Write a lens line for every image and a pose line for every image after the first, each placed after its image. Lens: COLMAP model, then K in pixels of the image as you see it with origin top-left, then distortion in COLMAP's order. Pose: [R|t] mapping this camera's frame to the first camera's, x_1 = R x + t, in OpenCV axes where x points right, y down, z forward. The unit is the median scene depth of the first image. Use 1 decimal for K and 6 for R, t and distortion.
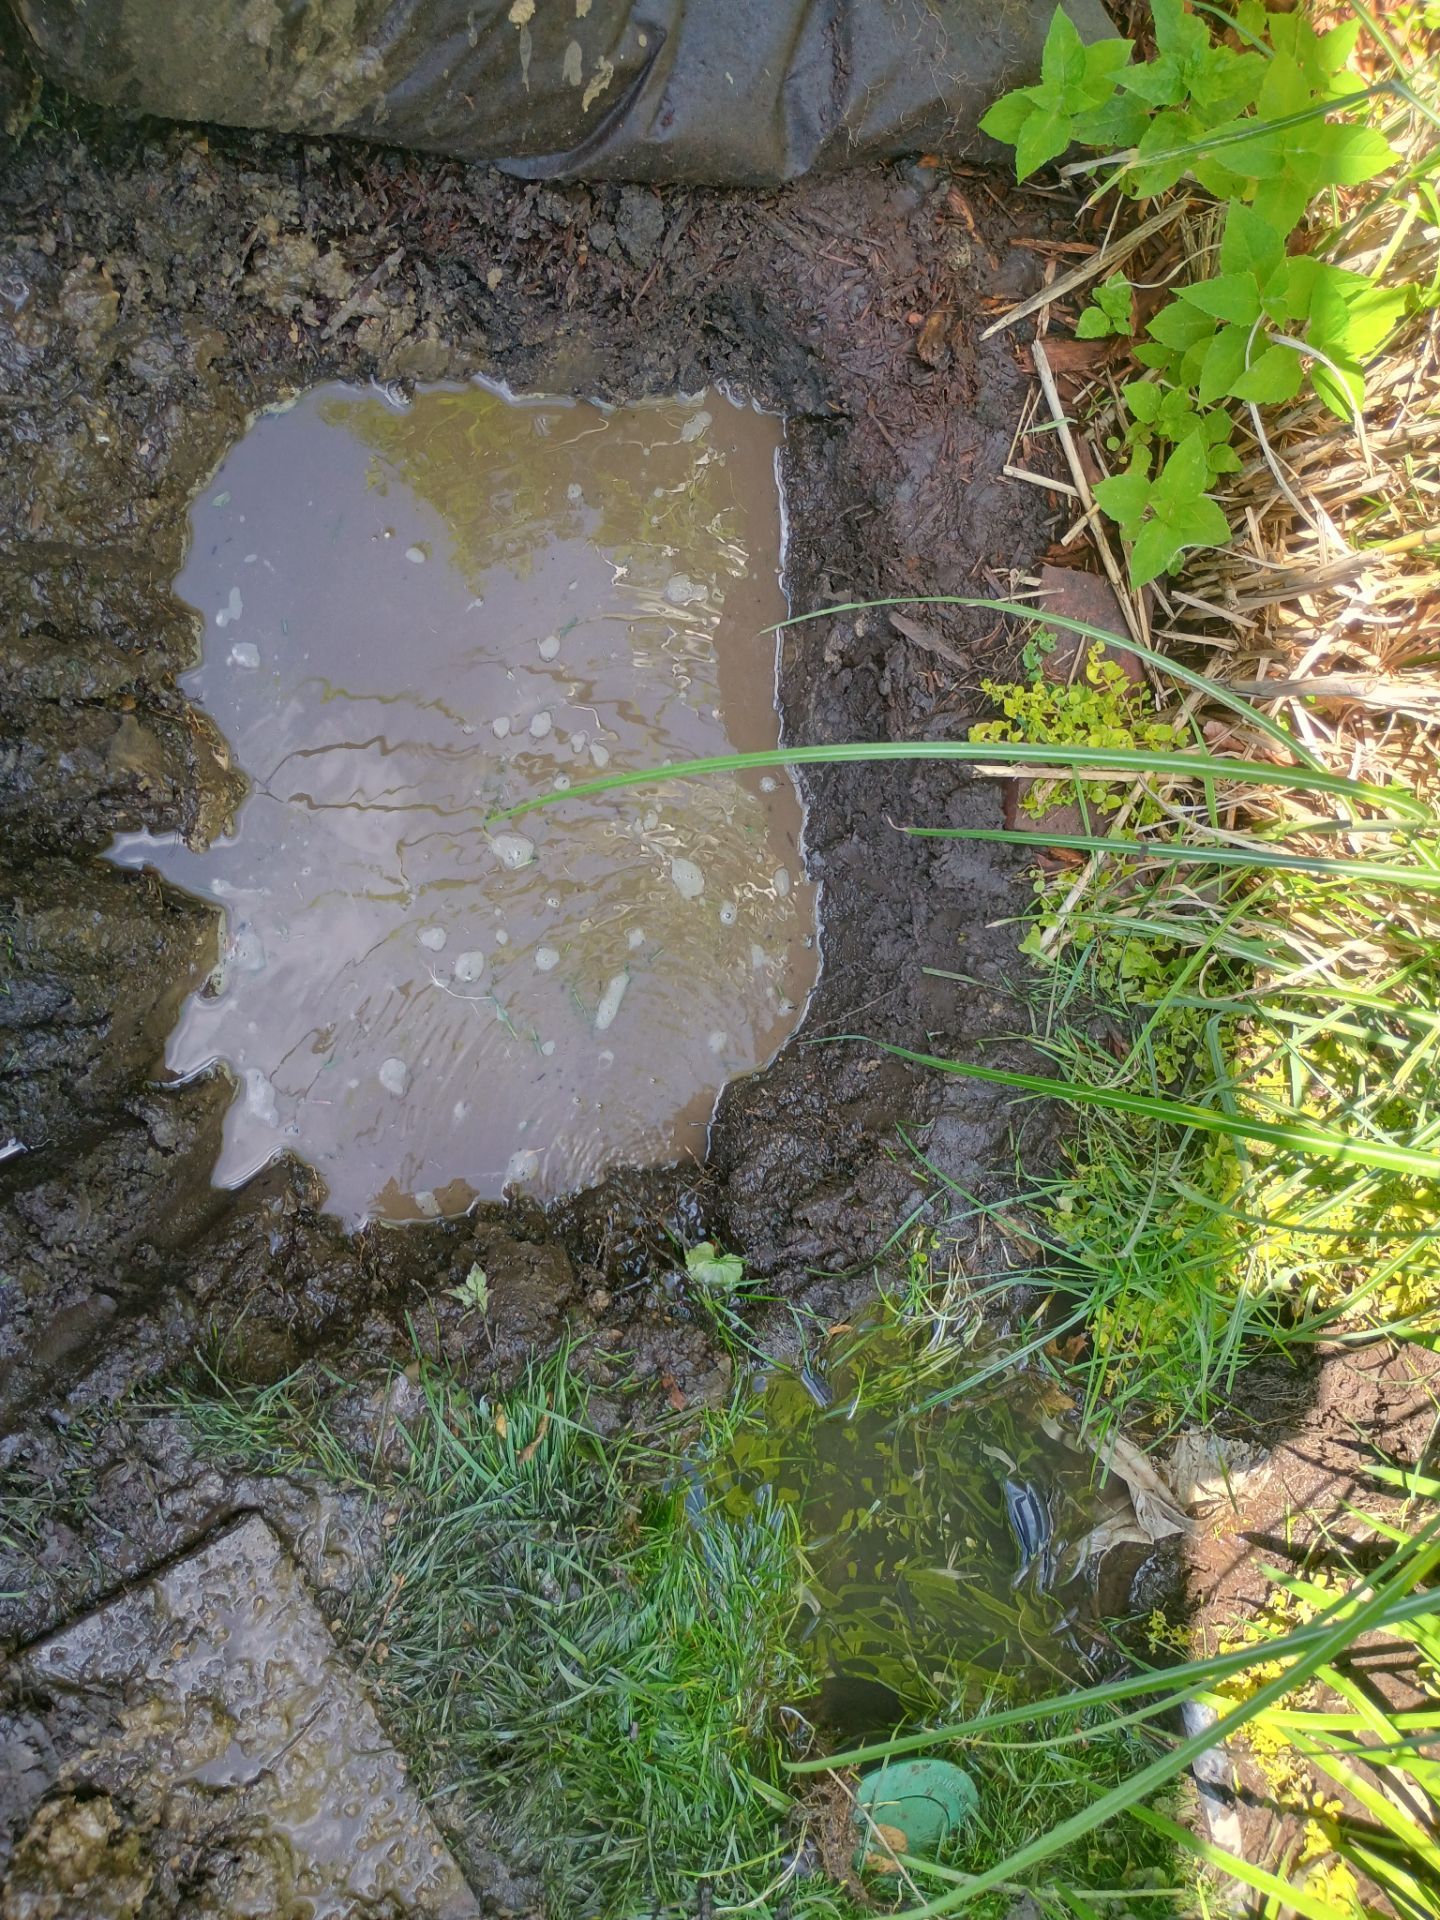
lens RADIAL K [[1675.2, 0, 681.1], [0, 1675.2, 939.9], [0, 0, 1]] dist [0.064540, -0.080017]
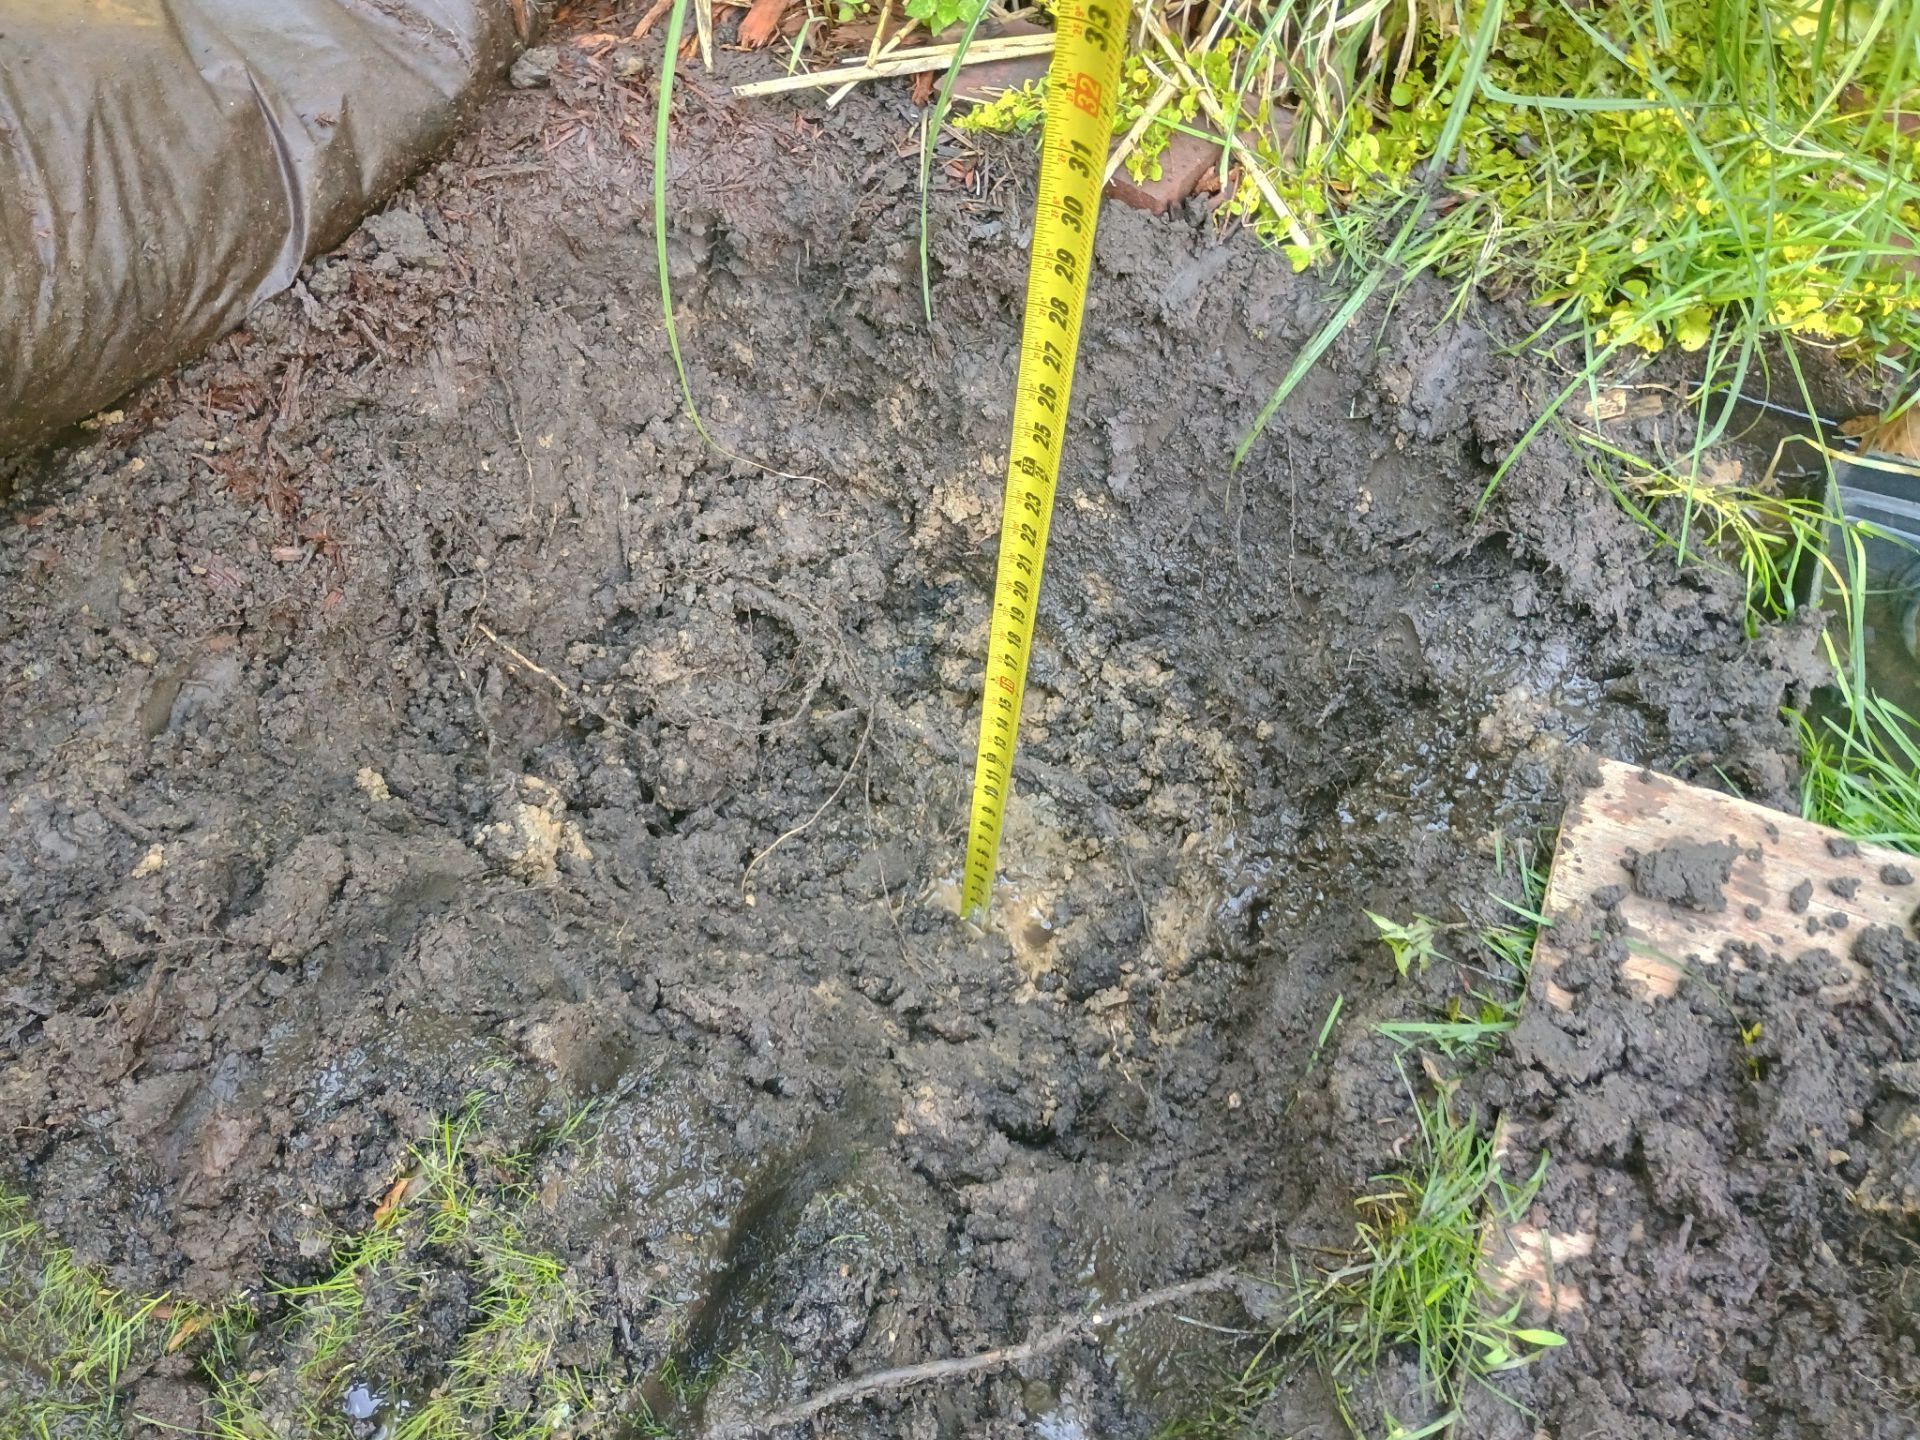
lens RADIAL K [[1675.2, 0, 965.1], [0, 1675.2, 753.4], [0, 0, 1]] dist [0.064540, -0.080017]
pose [[0.503615, -0.854122, 0.129799, -0.228967], [0.825955, 0.431960, -0.362226, 0.313507], [0.253317, 0.289631, 0.923008, 0.252378]]
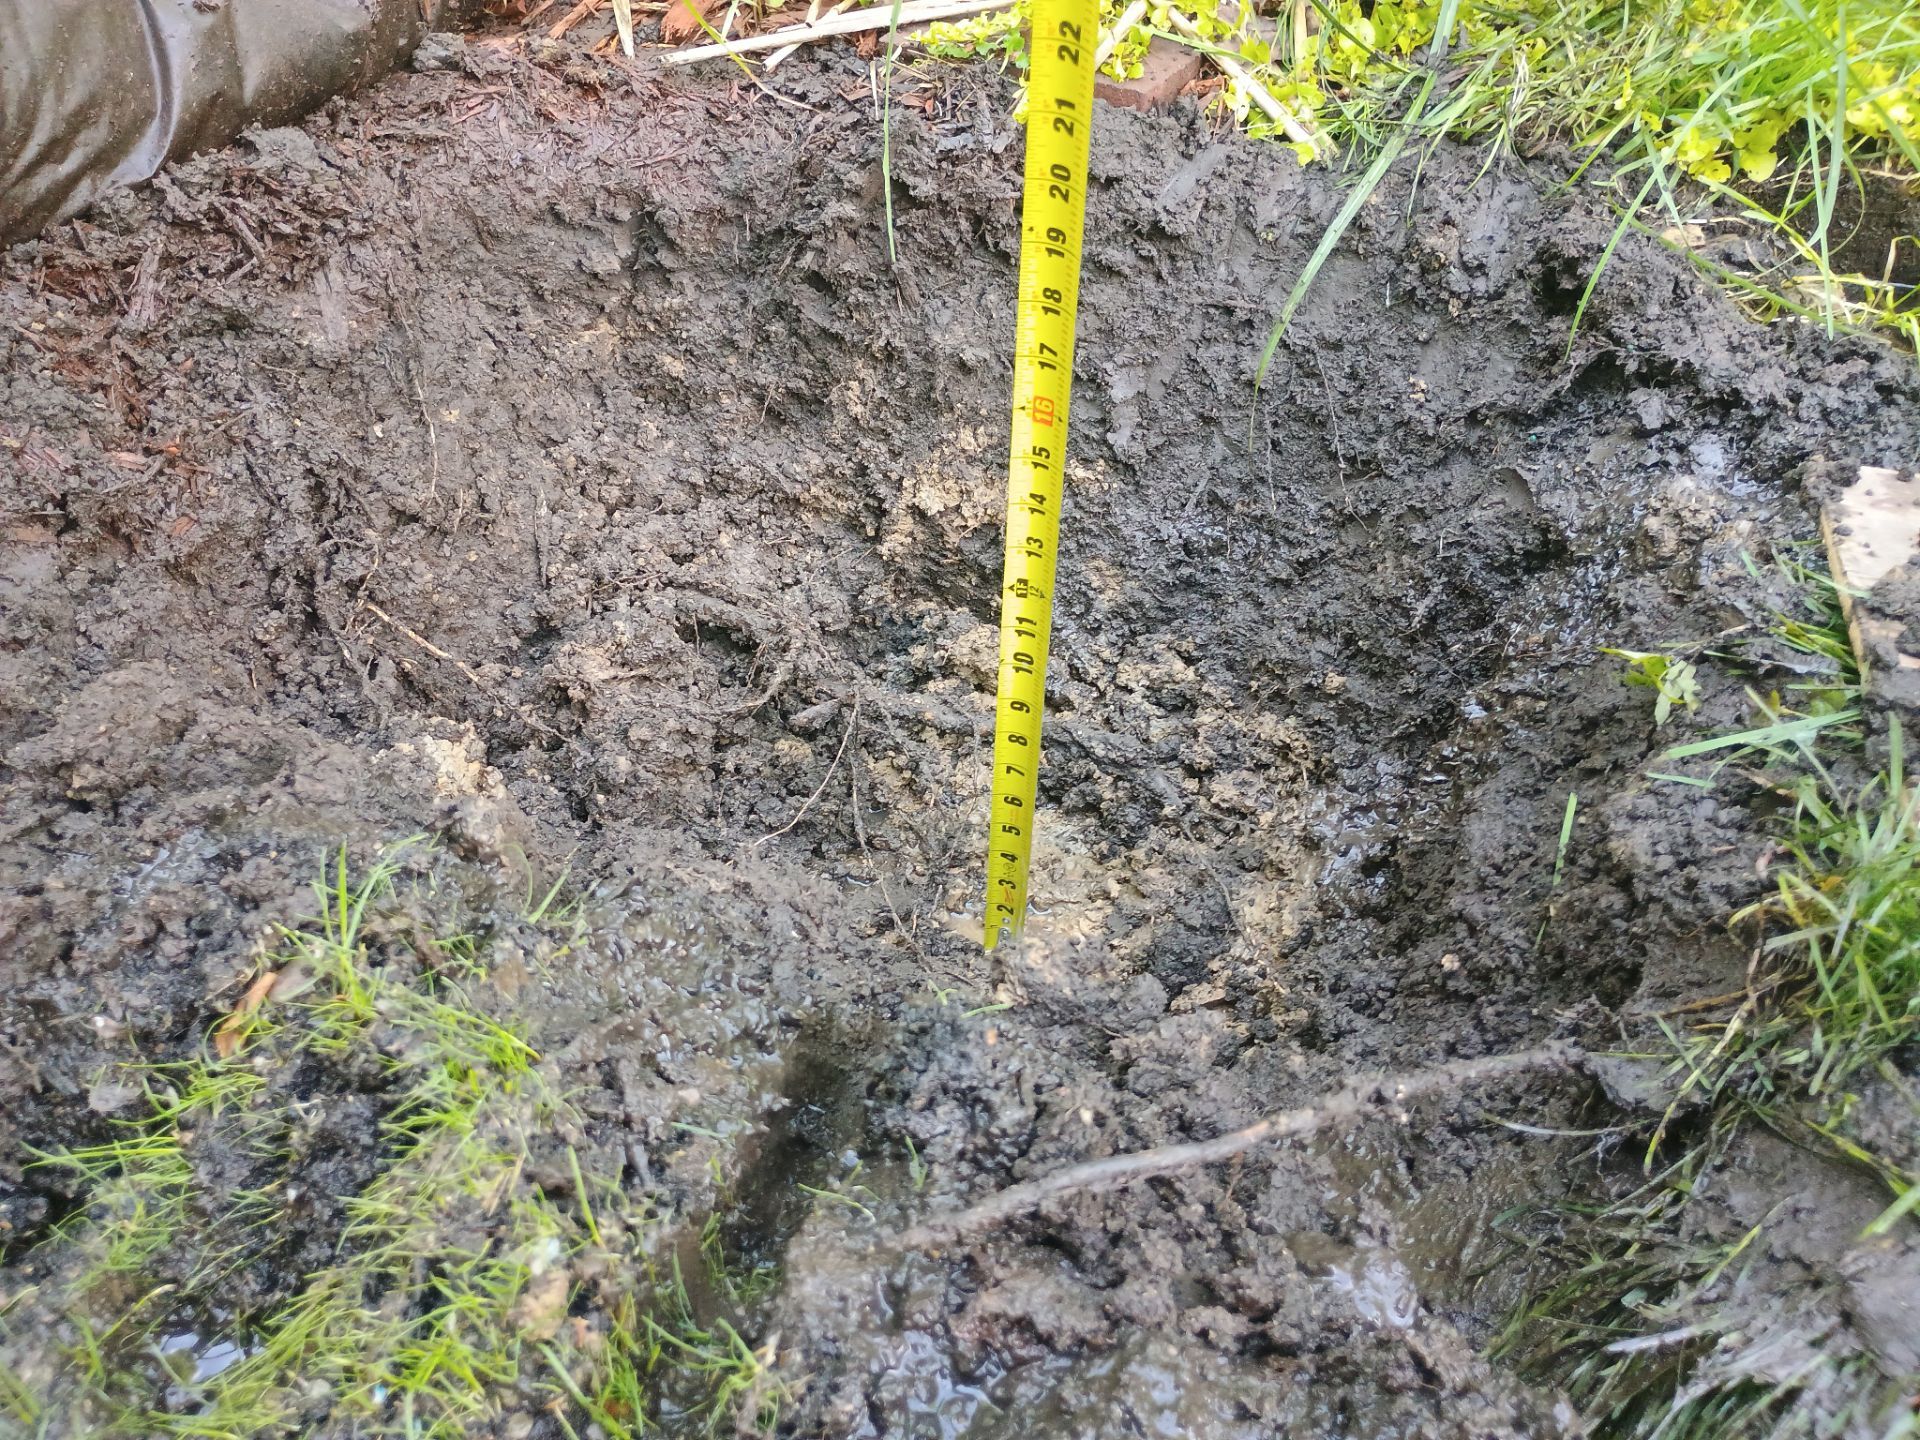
lens RADIAL K [[1675.2, 0, 931.9], [0, 1675.2, 711.4], [0, 0, 1]] dist [0.064540, -0.080017]
pose [[0.422217, -0.800923, 0.424565, -0.446110], [0.877291, 0.243102, -0.413838, 0.263378], [0.228240, 0.547196, 0.805284, 0.517625]]
